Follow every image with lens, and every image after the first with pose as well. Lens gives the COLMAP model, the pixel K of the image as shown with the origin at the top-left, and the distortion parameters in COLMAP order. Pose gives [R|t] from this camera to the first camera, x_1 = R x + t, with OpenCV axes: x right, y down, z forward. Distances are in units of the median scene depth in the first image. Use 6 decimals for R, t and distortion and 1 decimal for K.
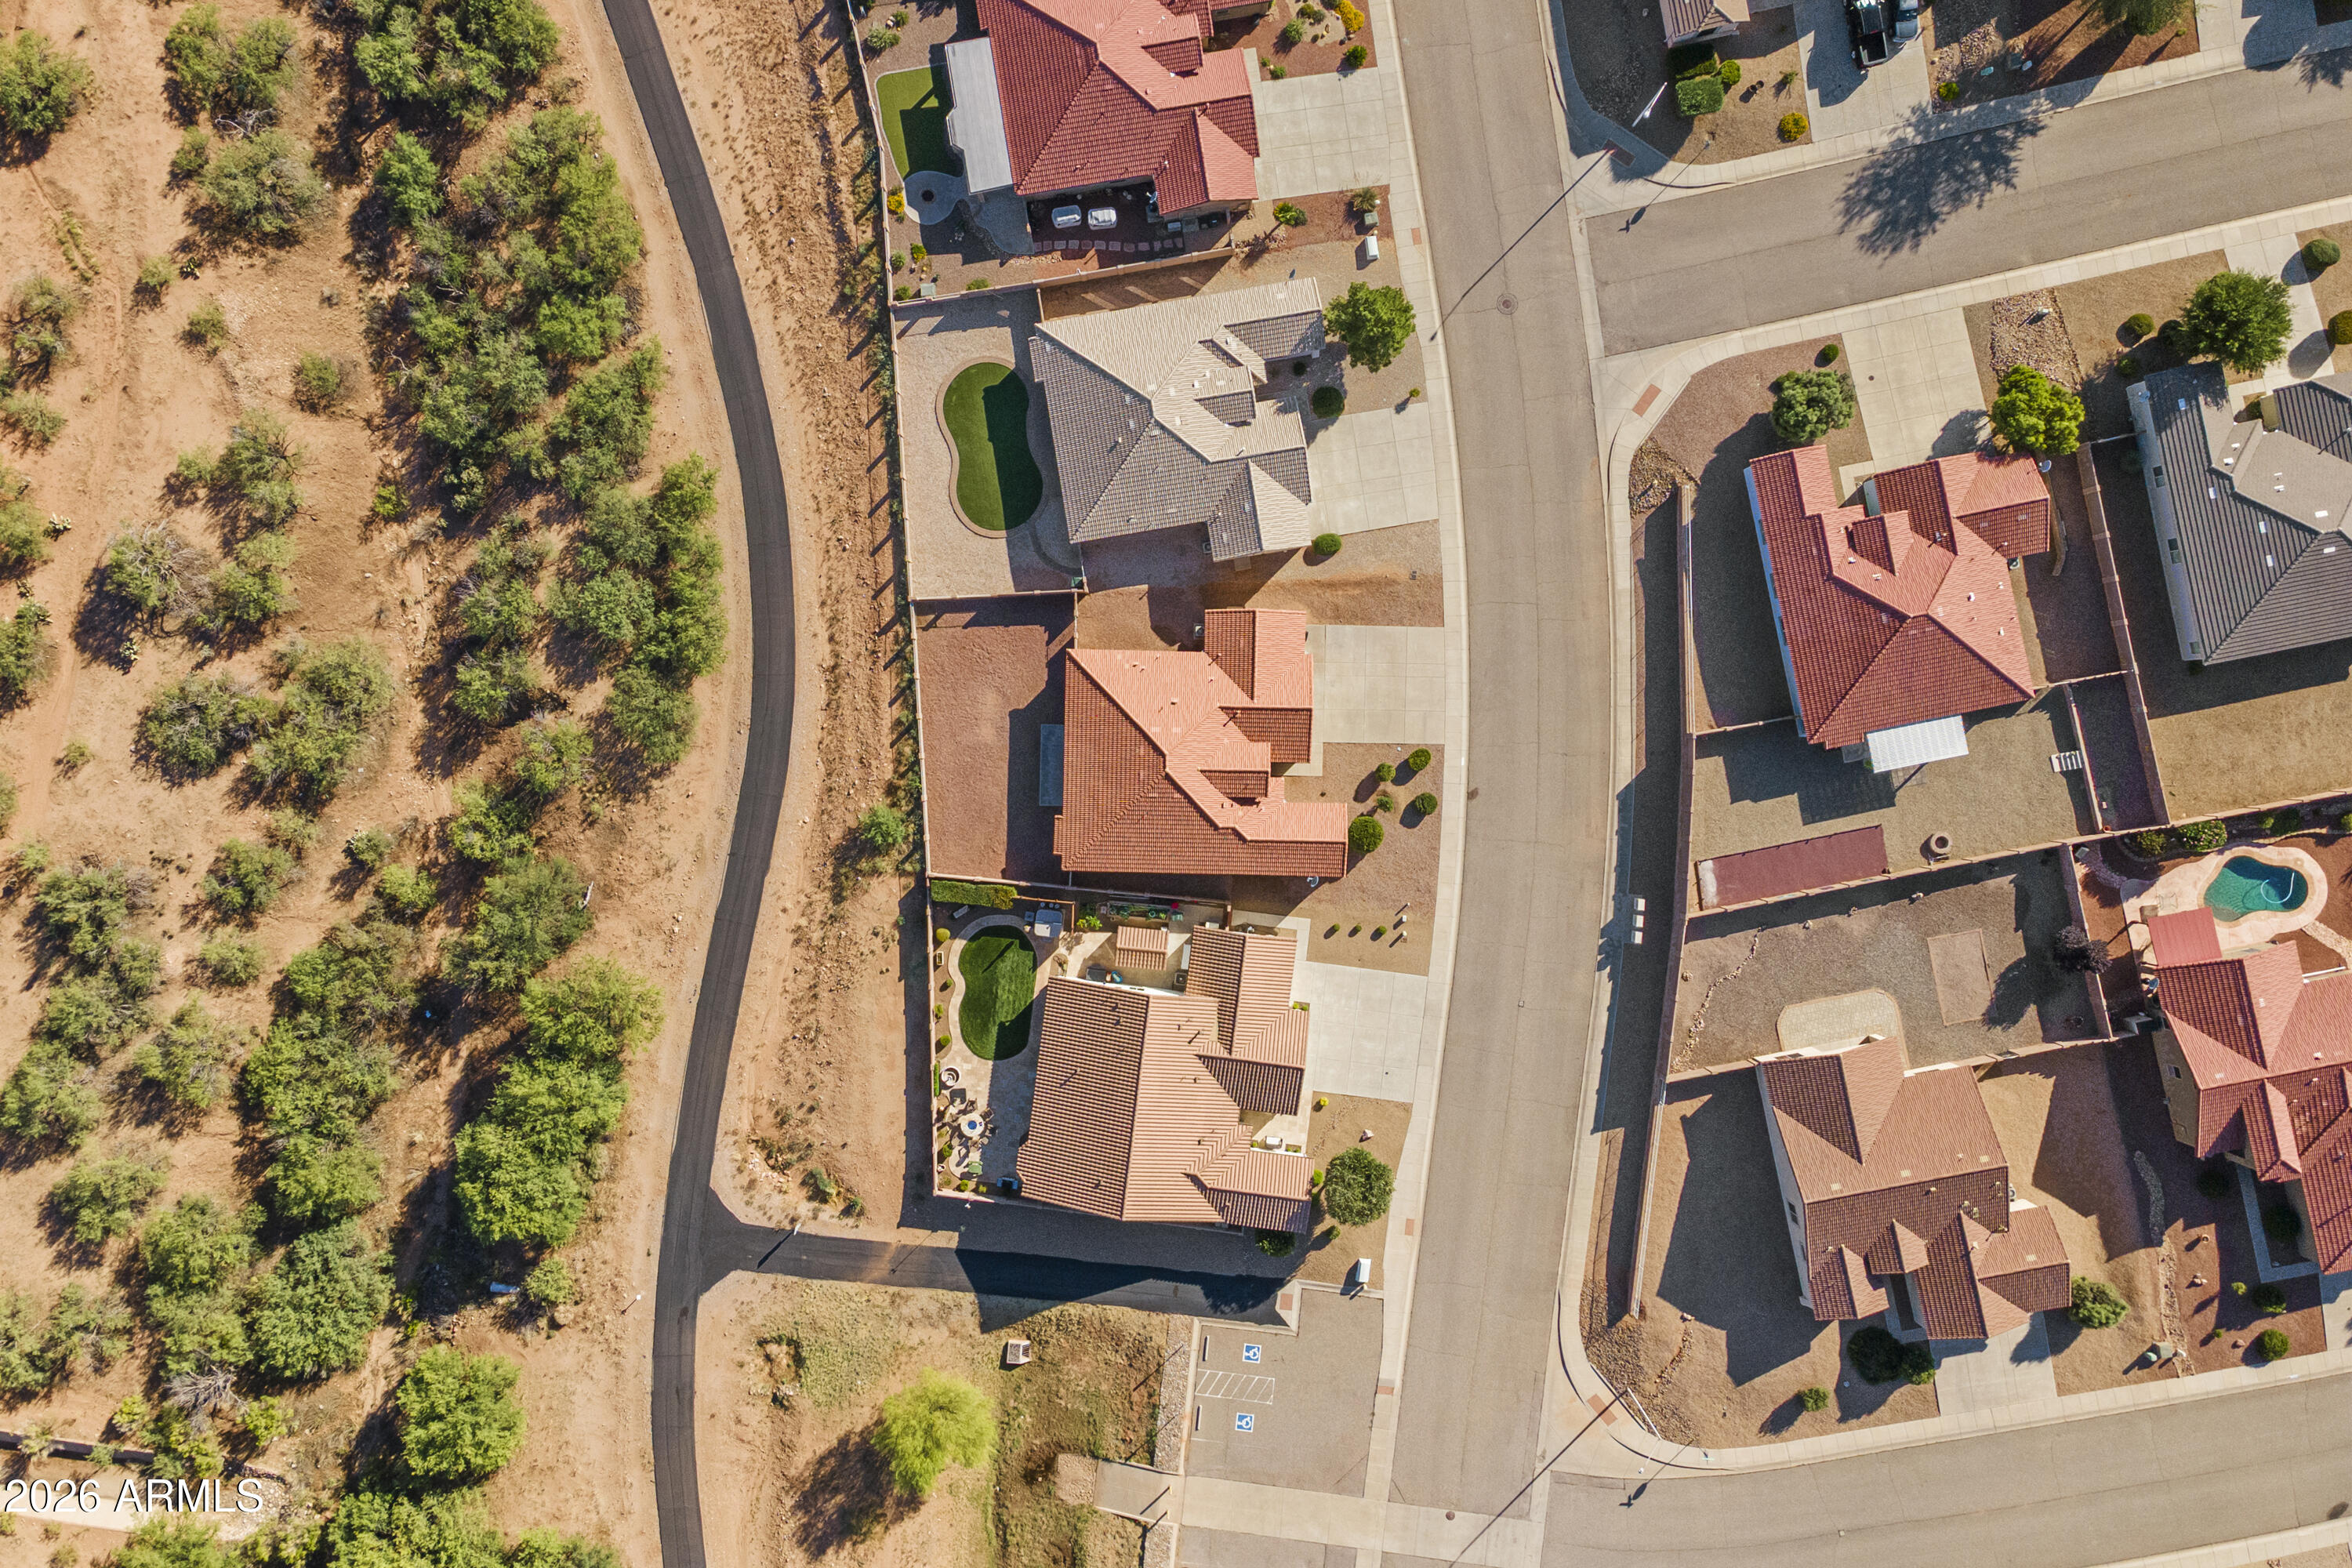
lens RADIAL K [[1728.2, 0, 1176.0], [0, 1728.2, 784.0], [0, 0, 1]] dist [0.031649, -0.004465]
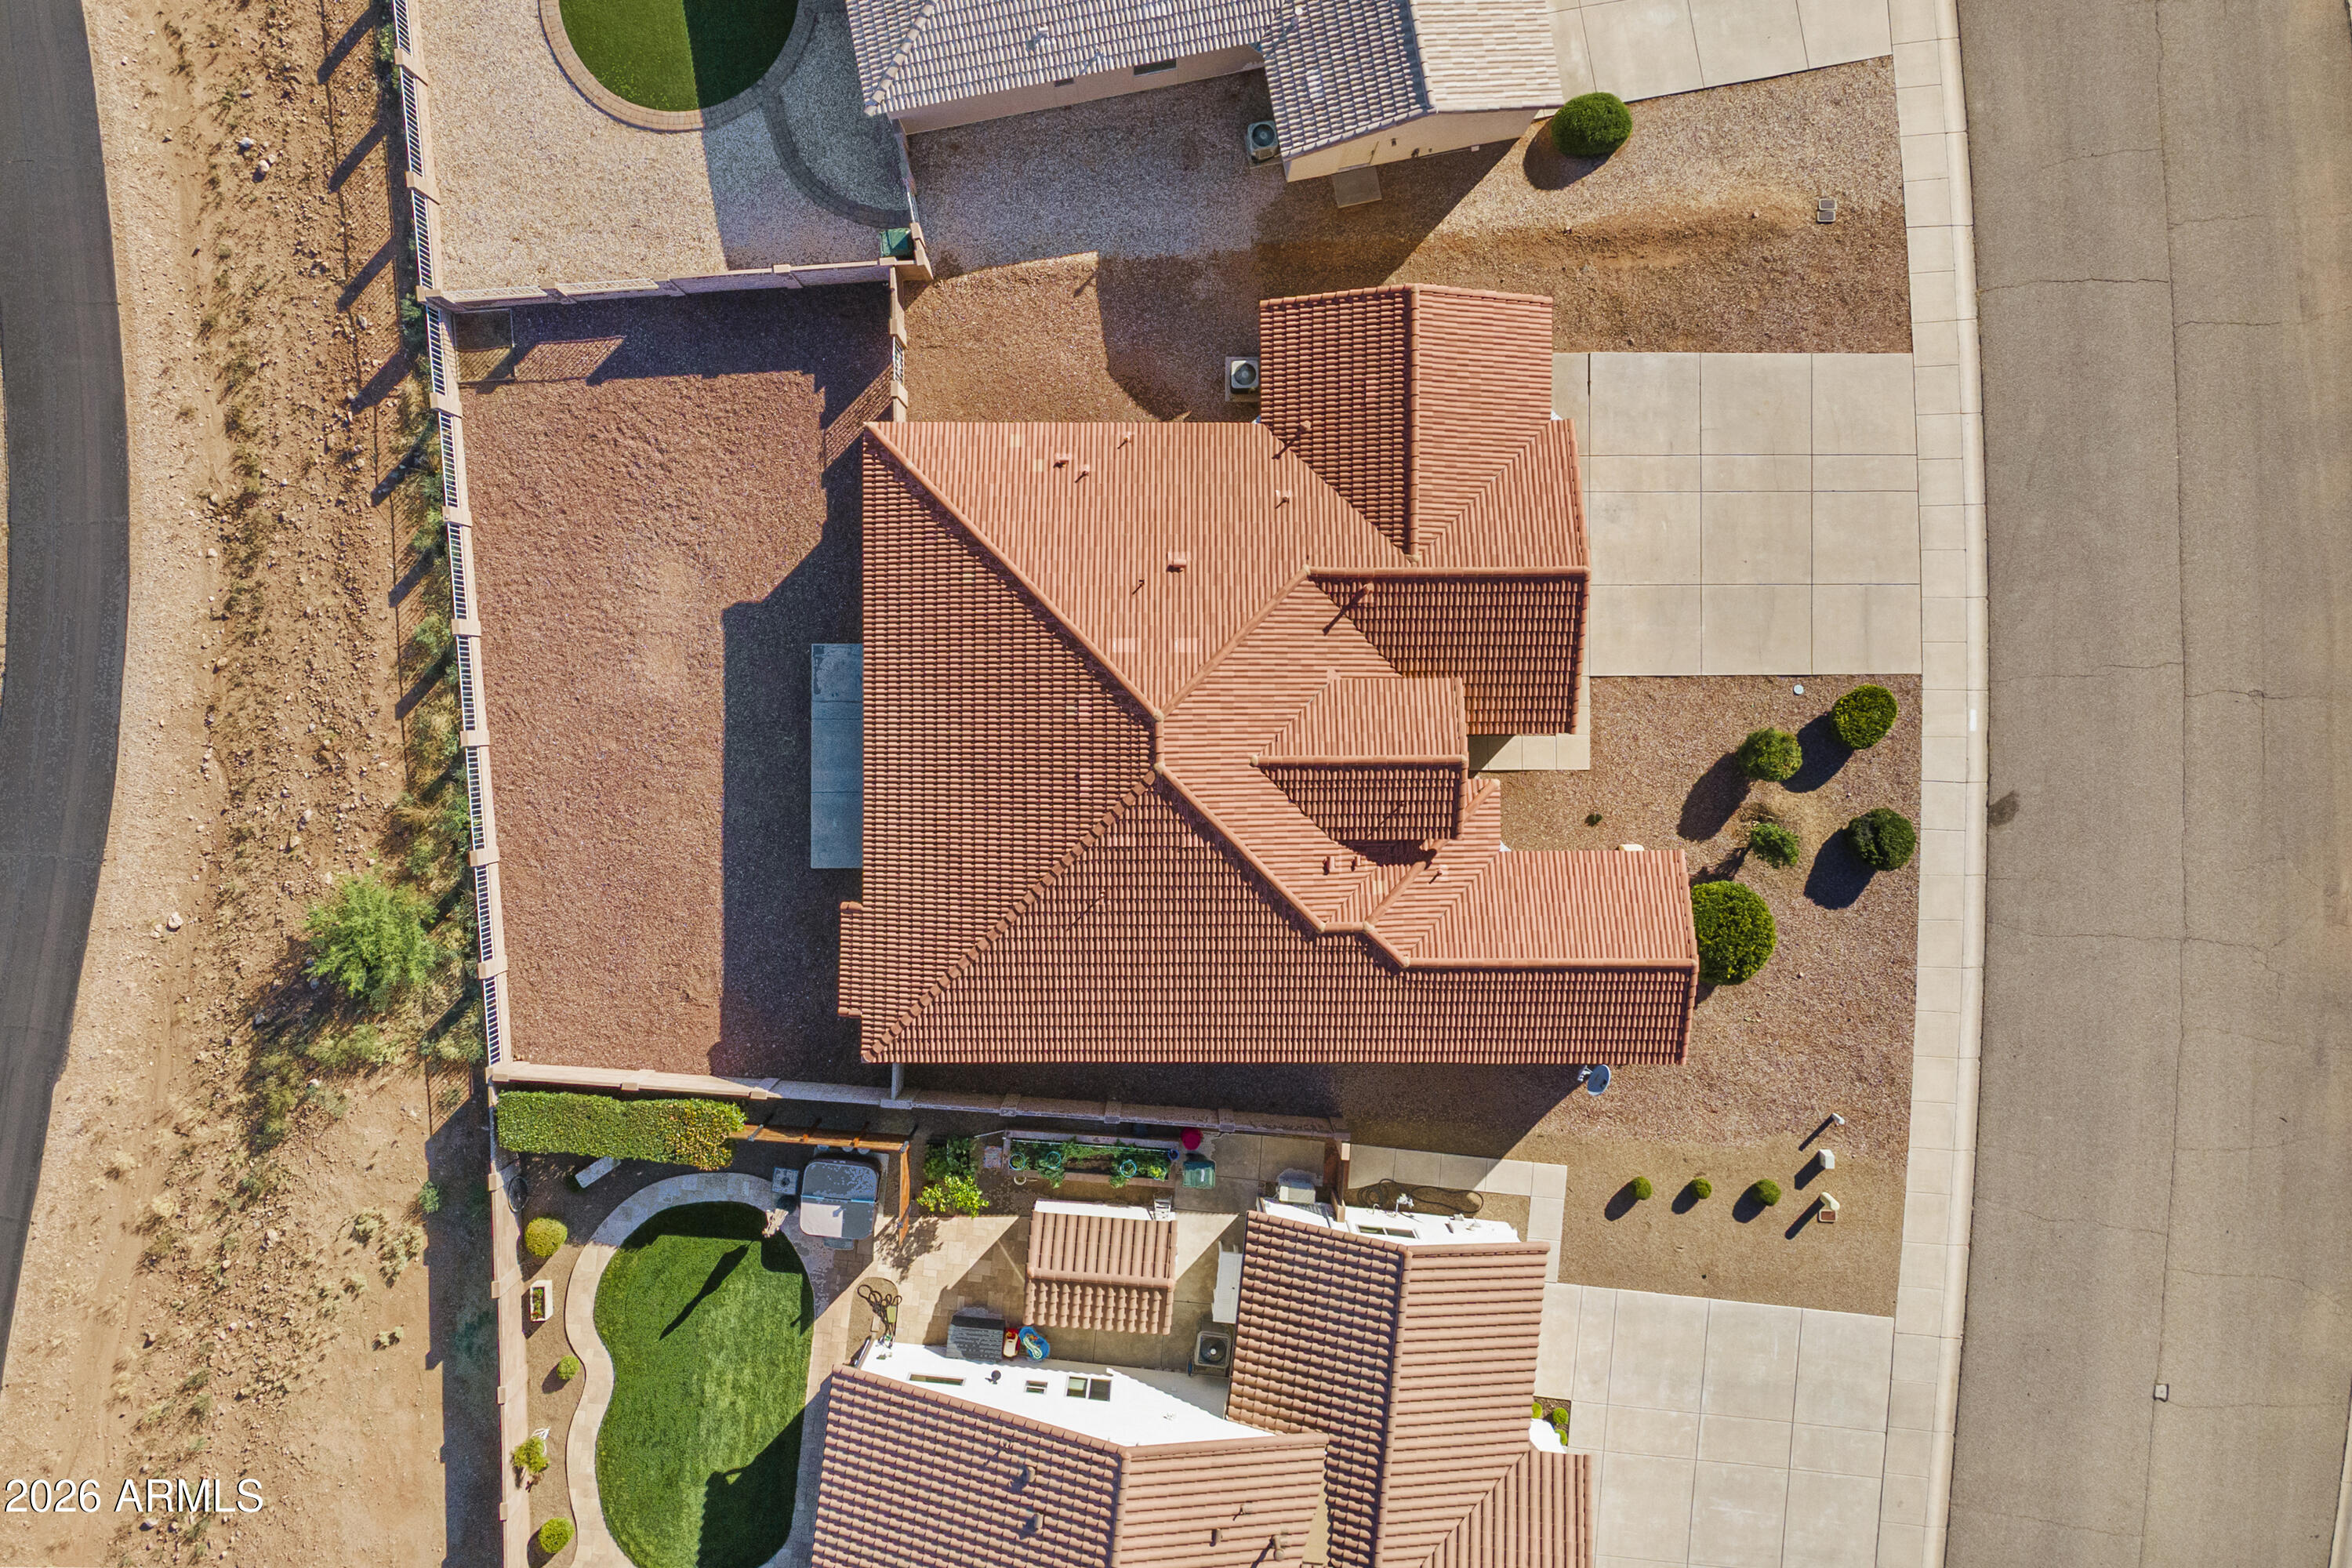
lens RADIAL K [[1728.2, 0, 1176.0], [0, 1728.2, 784.0], [0, 0, 1]] dist [0.031649, -0.004465]
pose [[0.999738, -0.022848, 0.001597, -0.002723], [0.022821, 0.999620, 0.015461, -0.009168], [-0.001949, -0.015421, 0.999879, 0.638295]]
